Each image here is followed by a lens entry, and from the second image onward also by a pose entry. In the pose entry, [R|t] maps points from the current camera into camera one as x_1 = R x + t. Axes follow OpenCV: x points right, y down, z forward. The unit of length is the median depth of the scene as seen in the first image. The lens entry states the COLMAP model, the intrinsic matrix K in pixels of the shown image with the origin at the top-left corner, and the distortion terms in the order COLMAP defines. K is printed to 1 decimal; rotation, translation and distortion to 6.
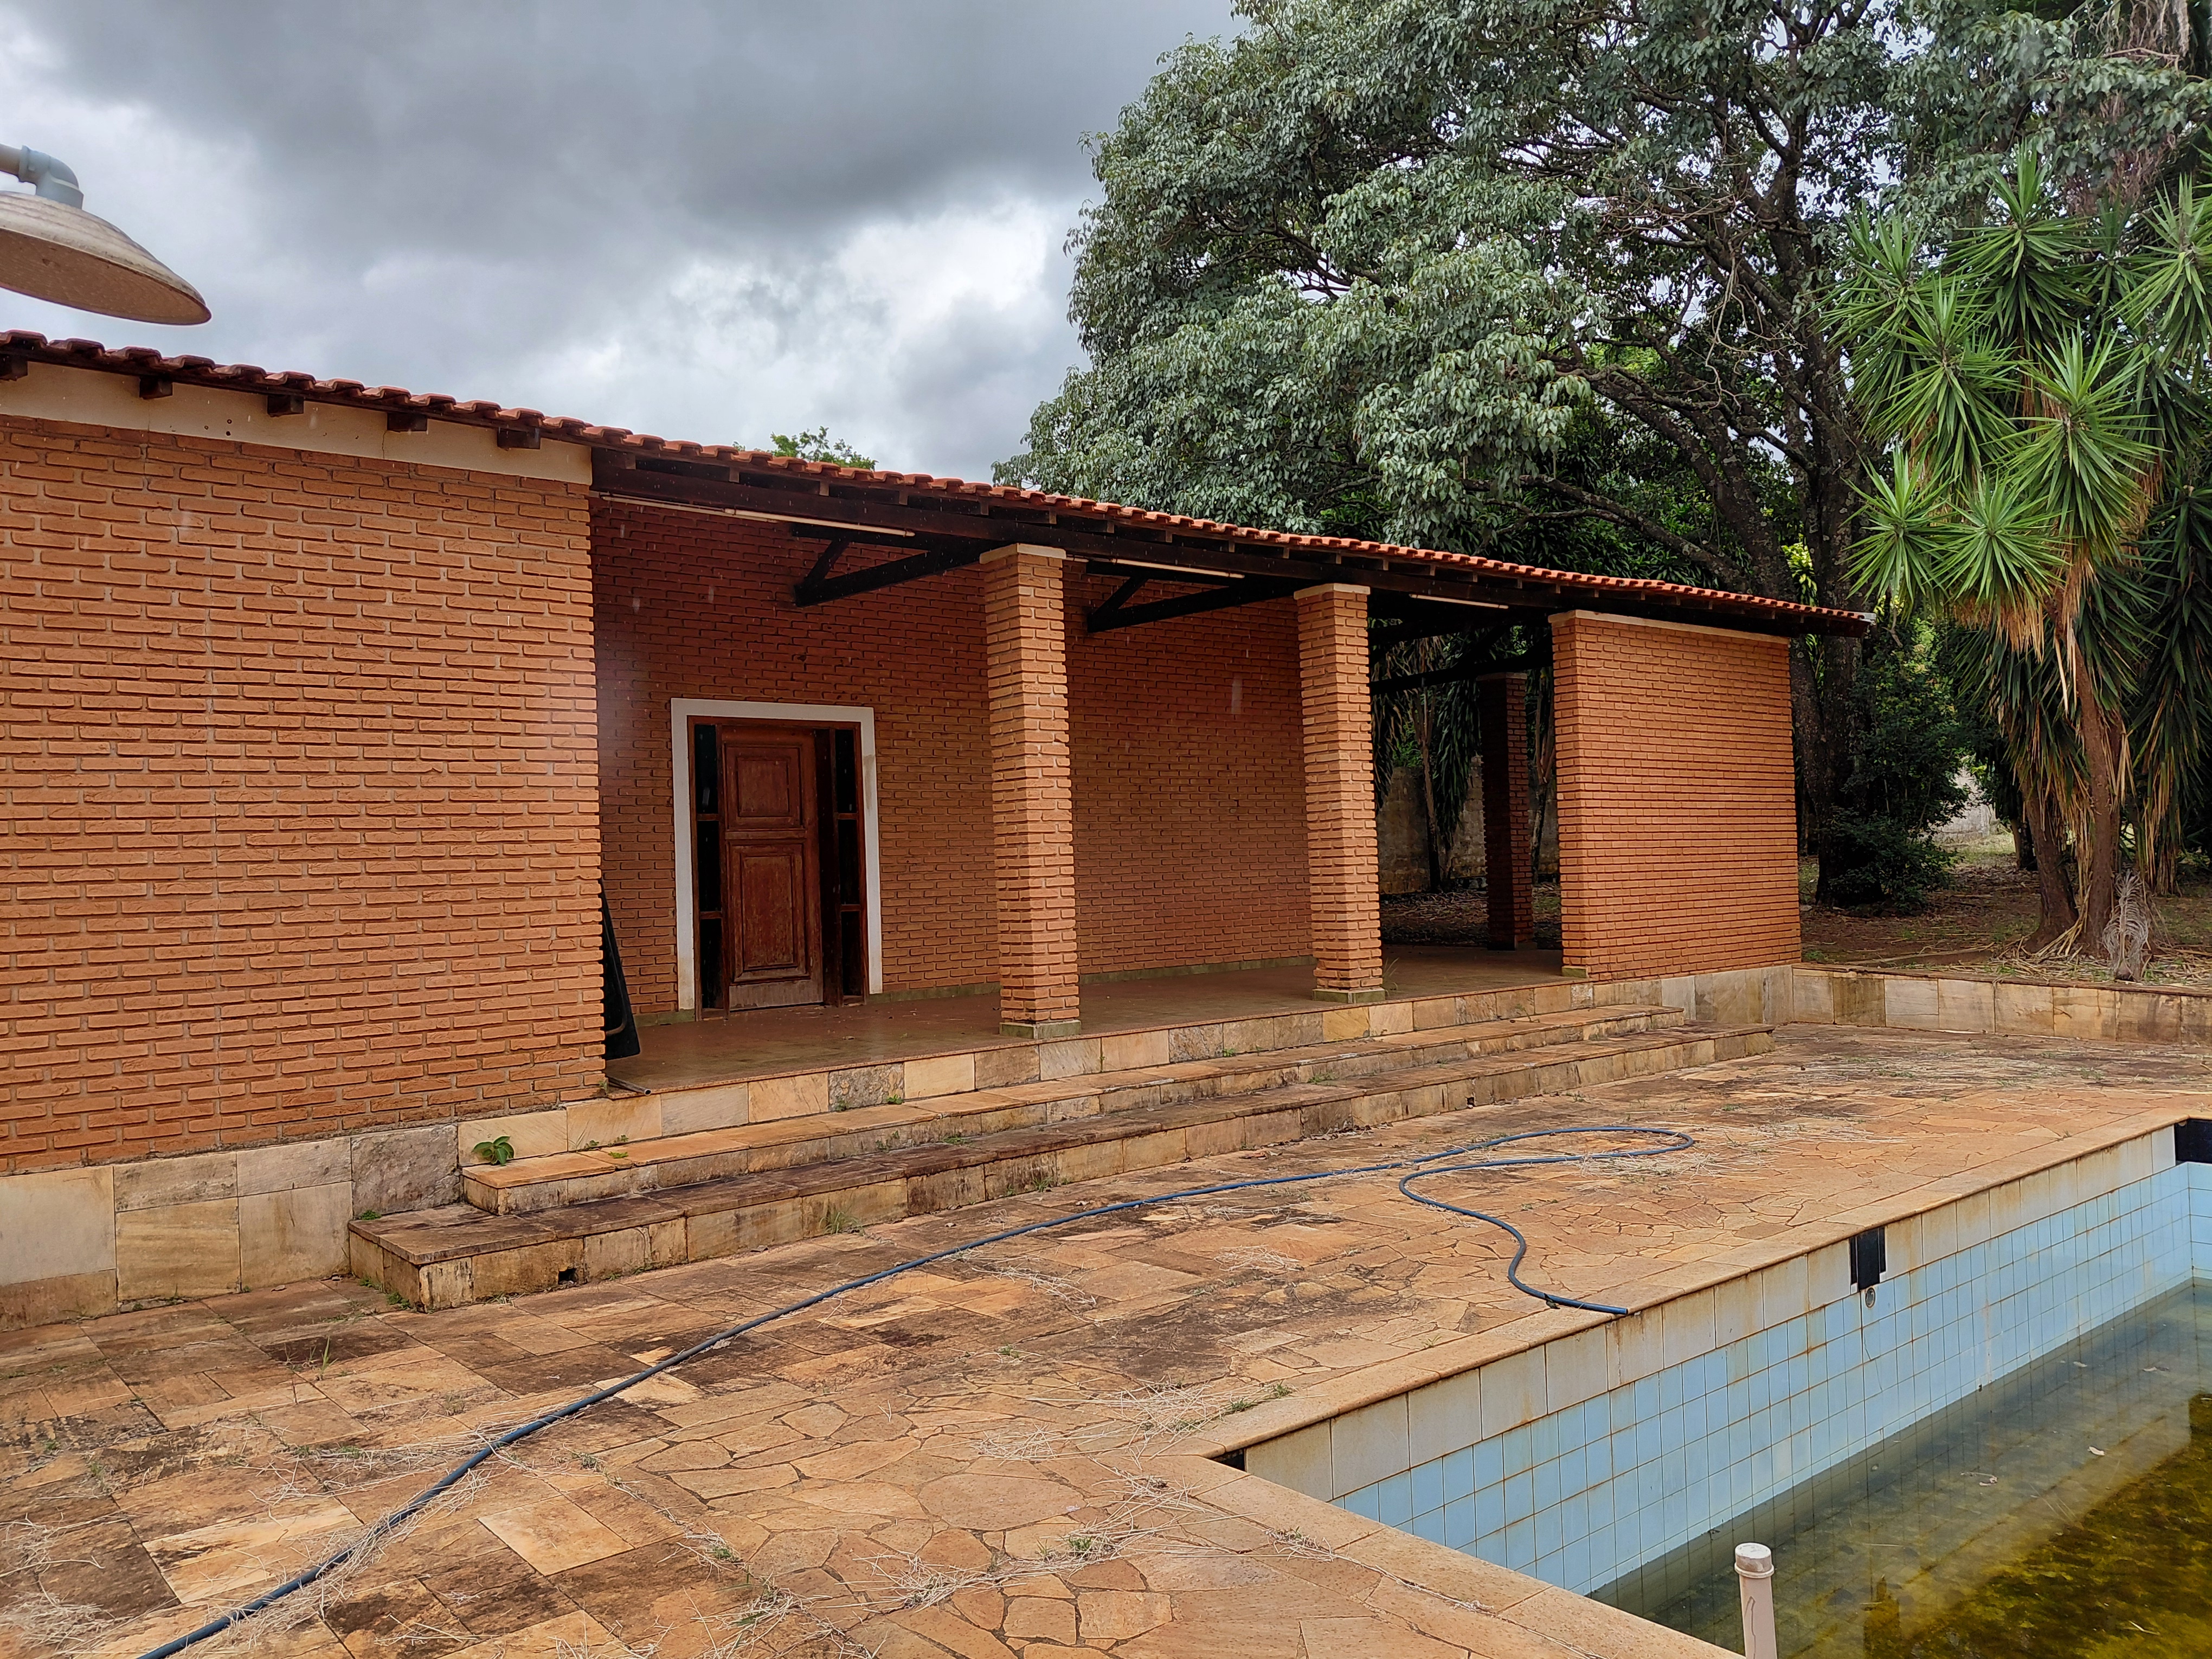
lens RADIAL K [[1627.4, 0, 1102.9], [0, 1627.4, 829.0], [0, 0, 1]] dist [0.015167, -0.010611]
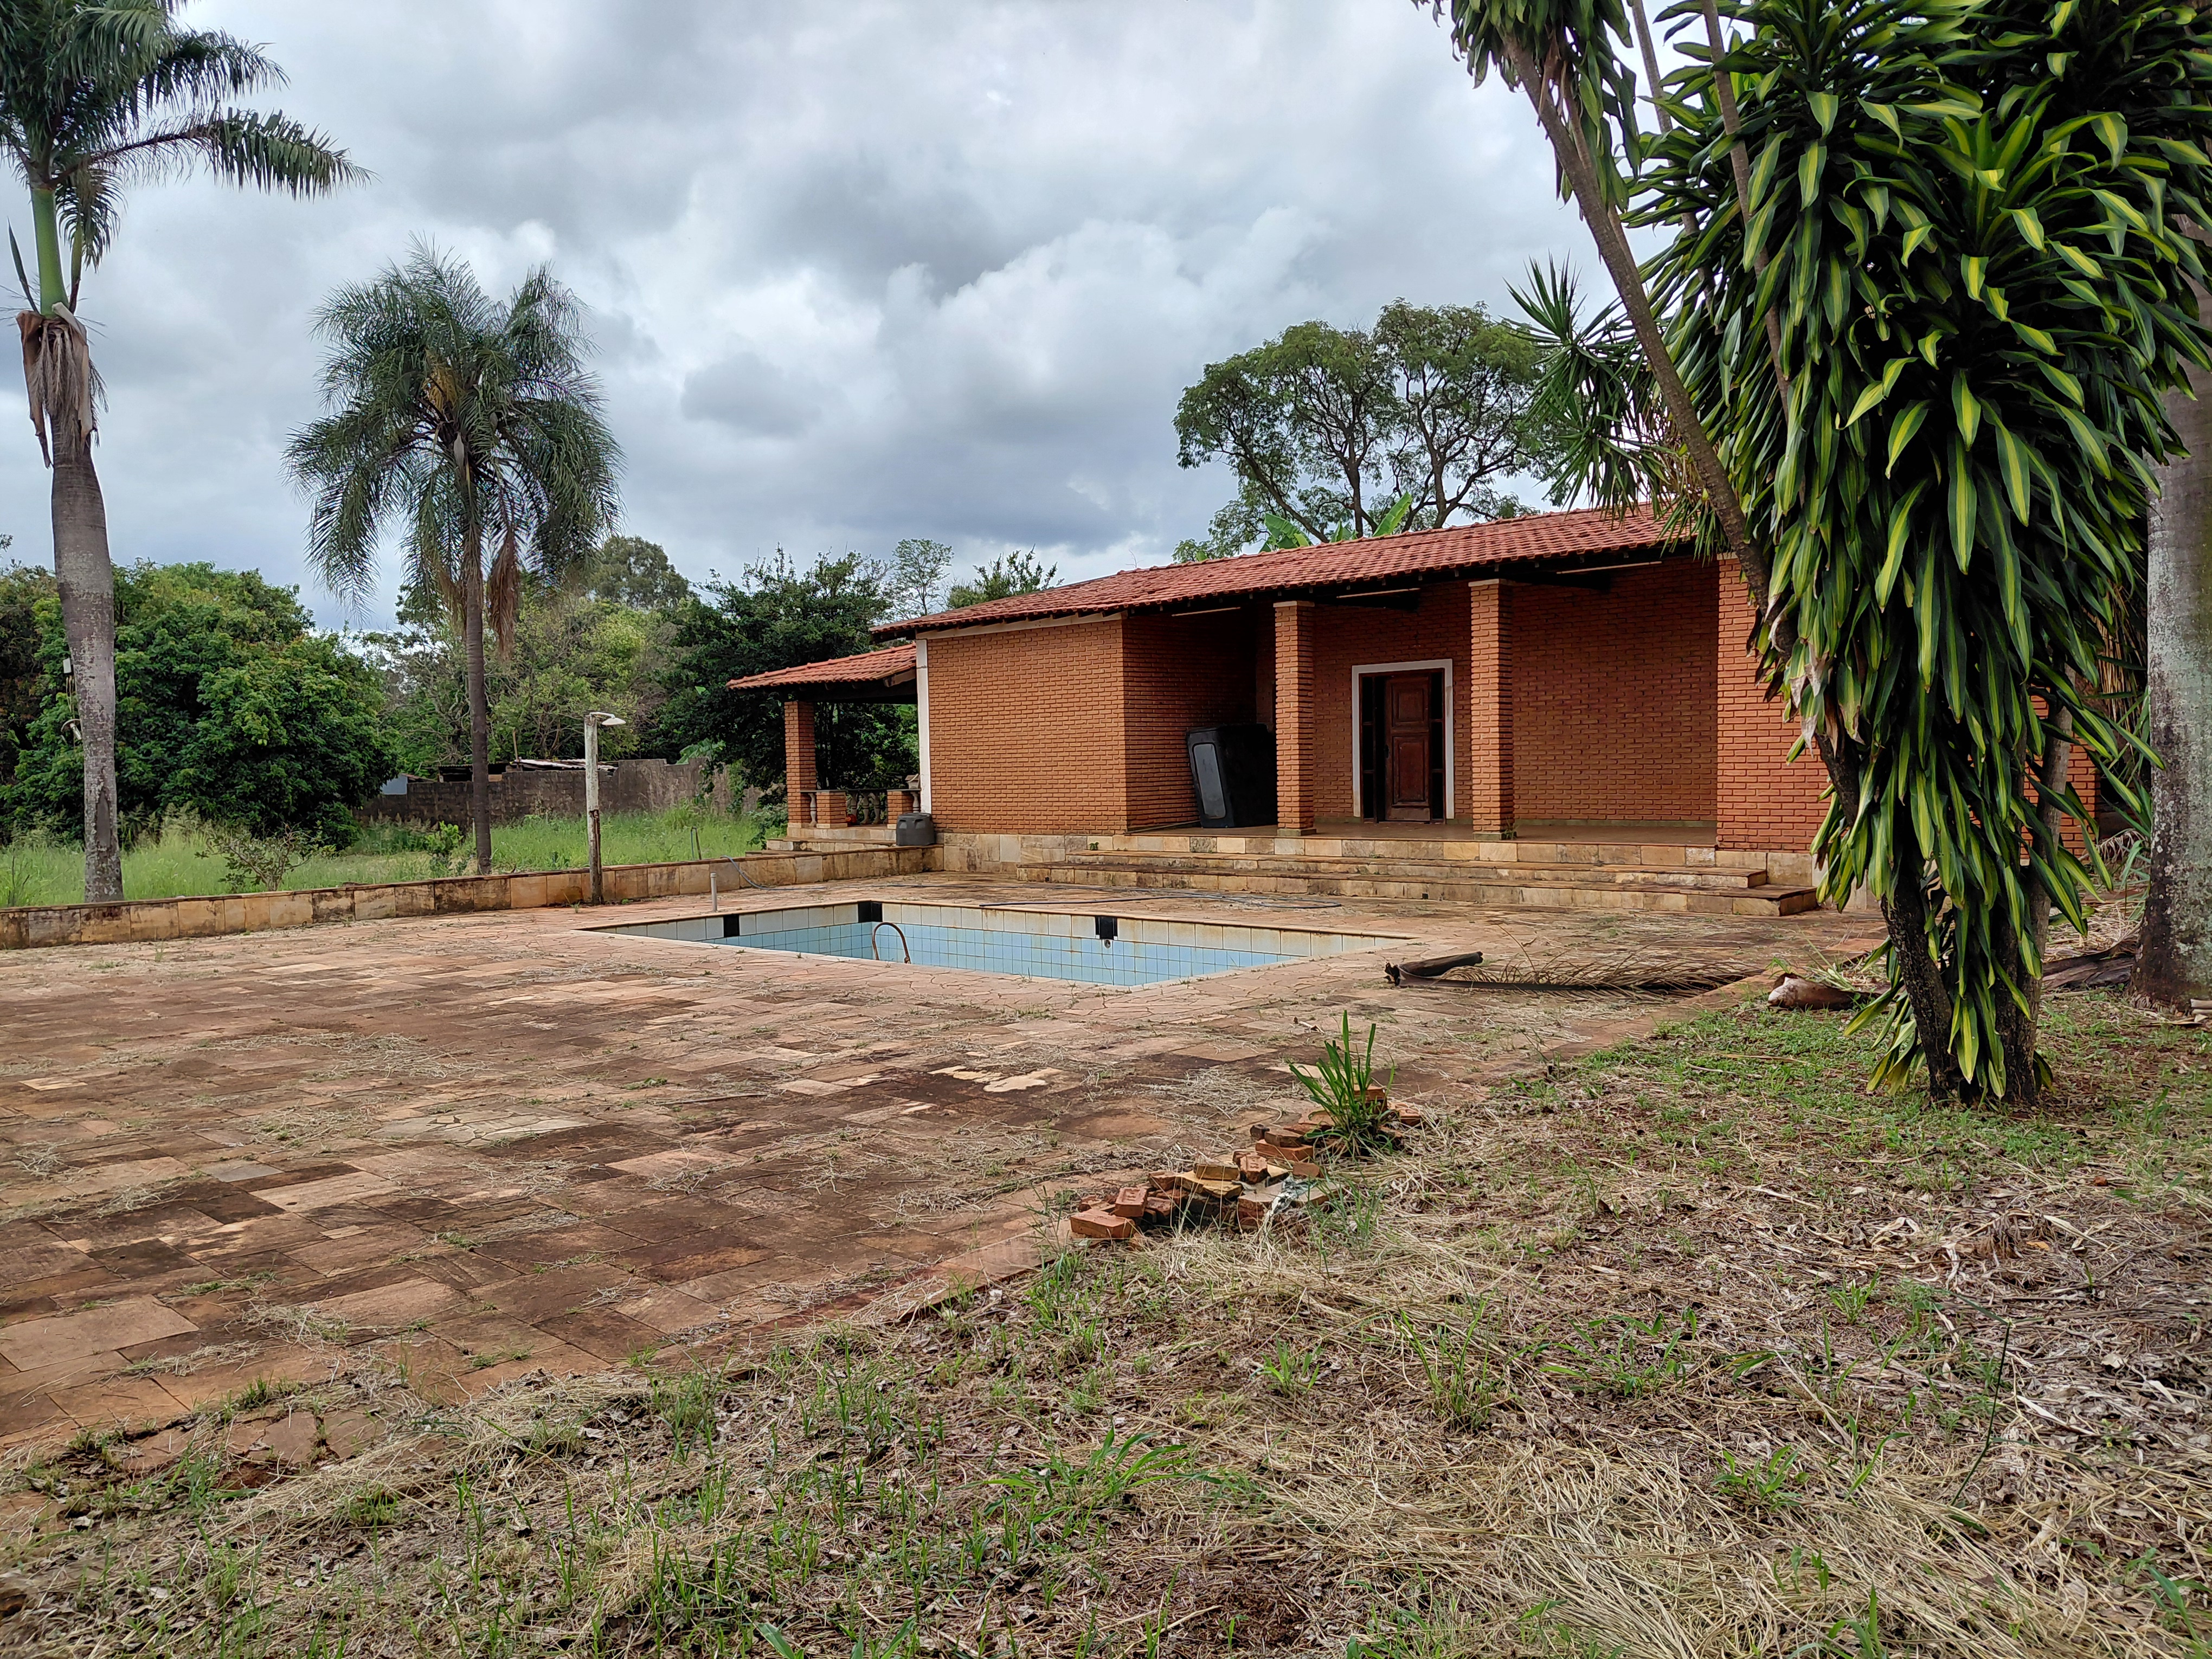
lens RADIAL K [[1627.4, 0, 1101.7], [0, 1627.4, 828.4], [0, 0, 1]] dist [0.015167, -0.010611]
pose [[0.130415, 0.068433, -0.989095, 1.734105], [0.036836, 0.996592, 0.073808, -0.039149], [0.990775, -0.046060, 0.127449, 0.418521]]
